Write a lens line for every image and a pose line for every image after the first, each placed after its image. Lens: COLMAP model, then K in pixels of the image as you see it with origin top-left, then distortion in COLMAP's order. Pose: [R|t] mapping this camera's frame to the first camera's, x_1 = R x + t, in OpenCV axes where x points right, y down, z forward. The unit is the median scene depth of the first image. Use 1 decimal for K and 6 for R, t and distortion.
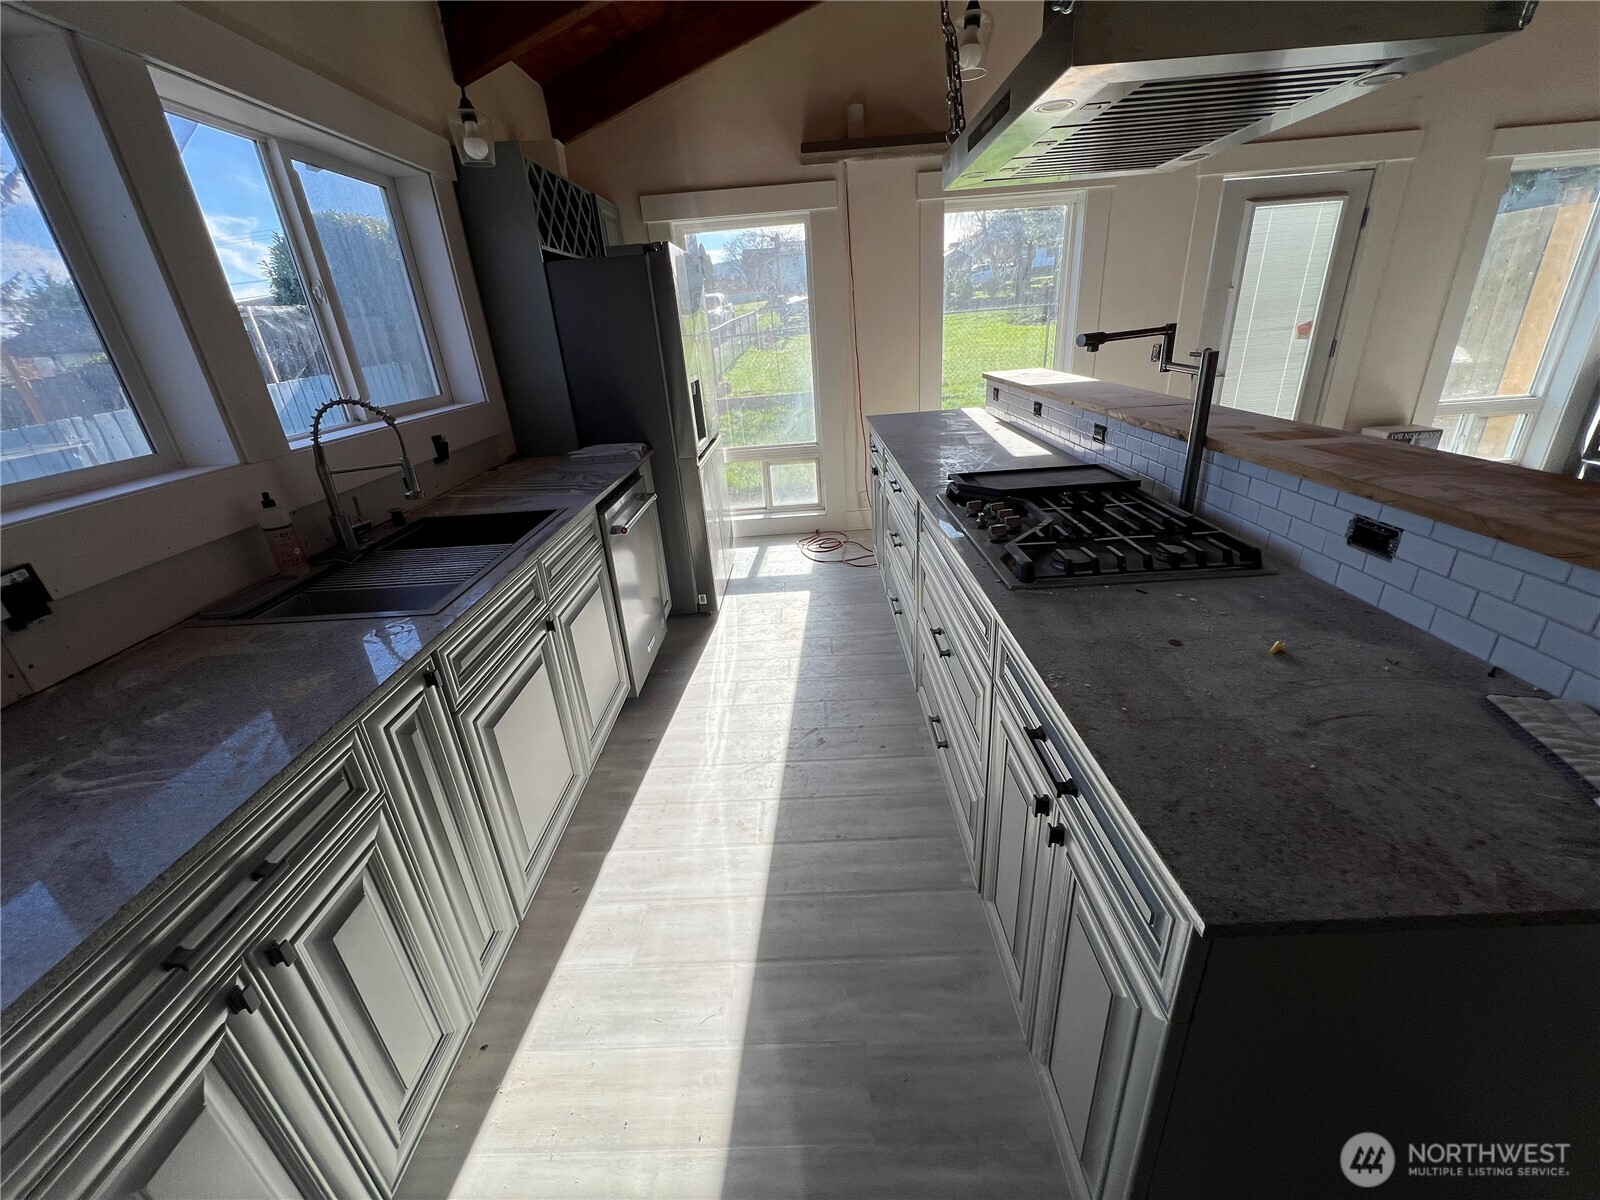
lens RADIAL K [[638.3, 0, 796.1], [0, 638.3, 596.1], [0, 0, 1]] dist [-0.003070, -0.000051]
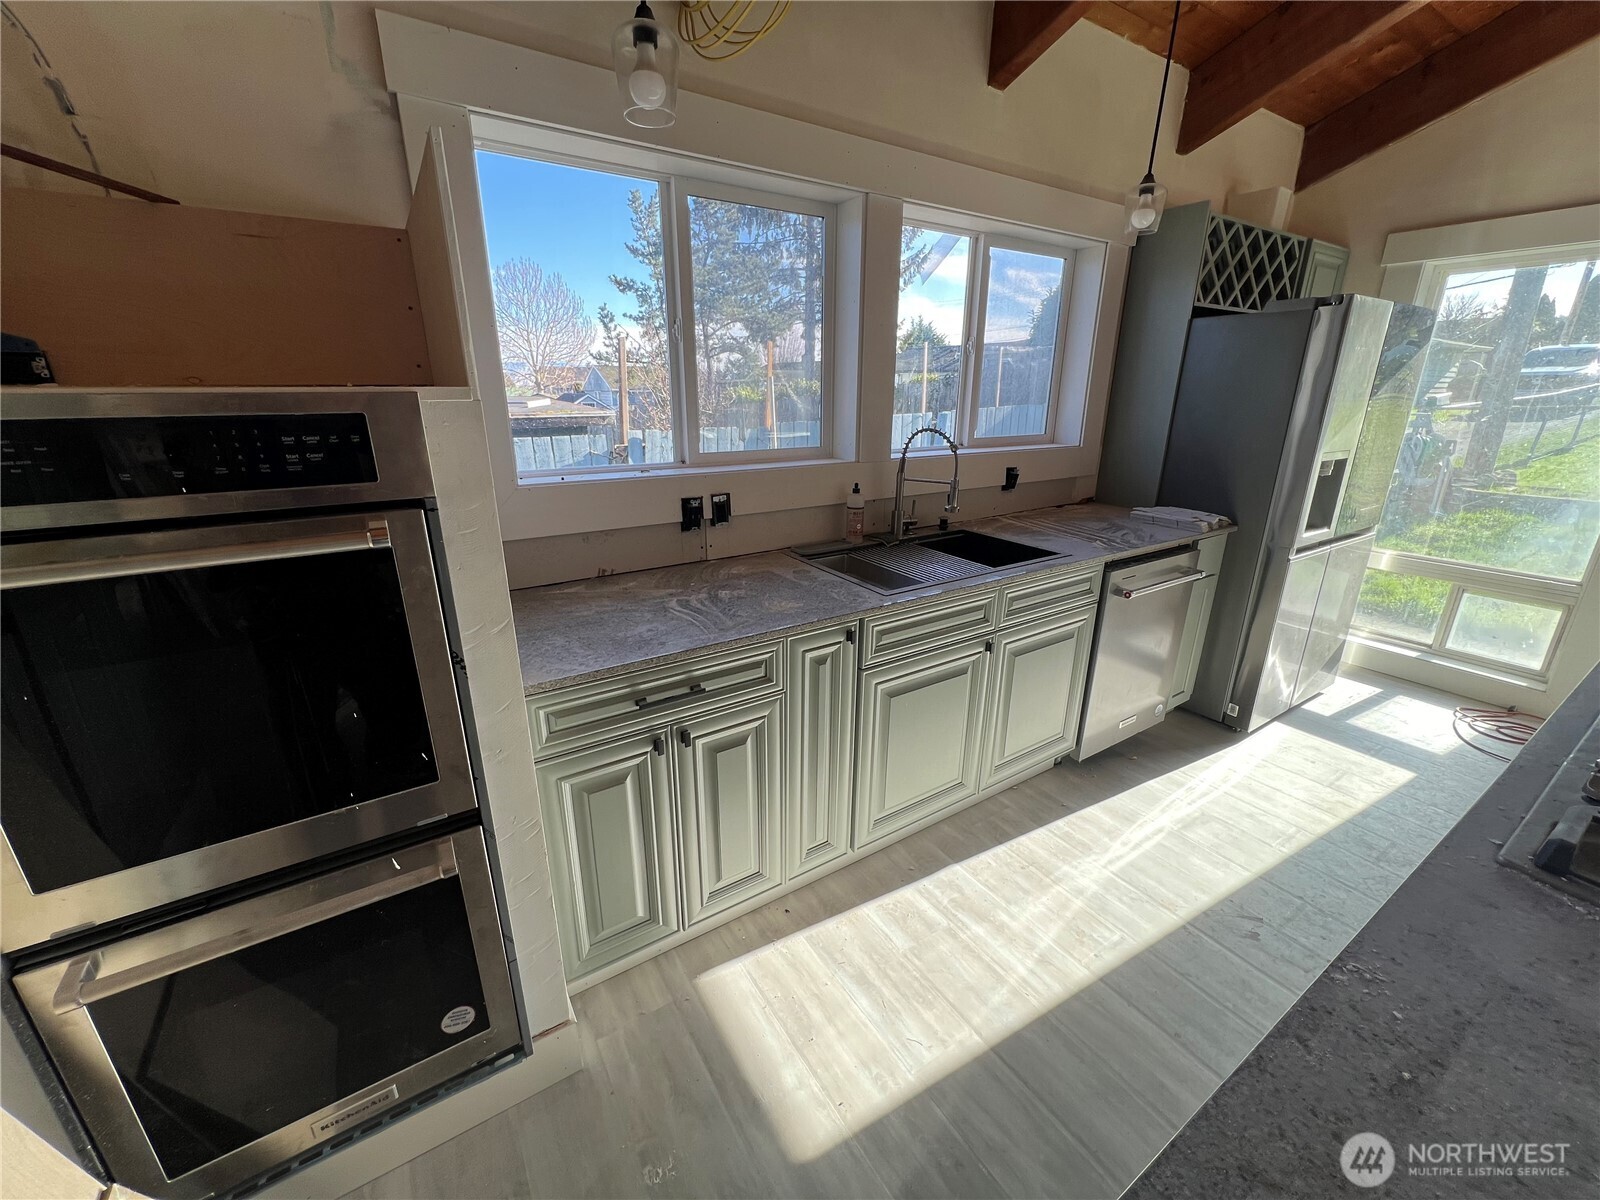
lens RADIAL K [[638.3, 0, 793.4], [0, 638.3, 595.7], [0, 0, 1]] dist [-0.003070, -0.000051]
pose [[0.543641, 0.326796, -0.773084, 0.208949], [-0.369072, 0.920334, 0.129506, -0.043859], [0.753817, 0.214919, 0.620943, 0.032225]]
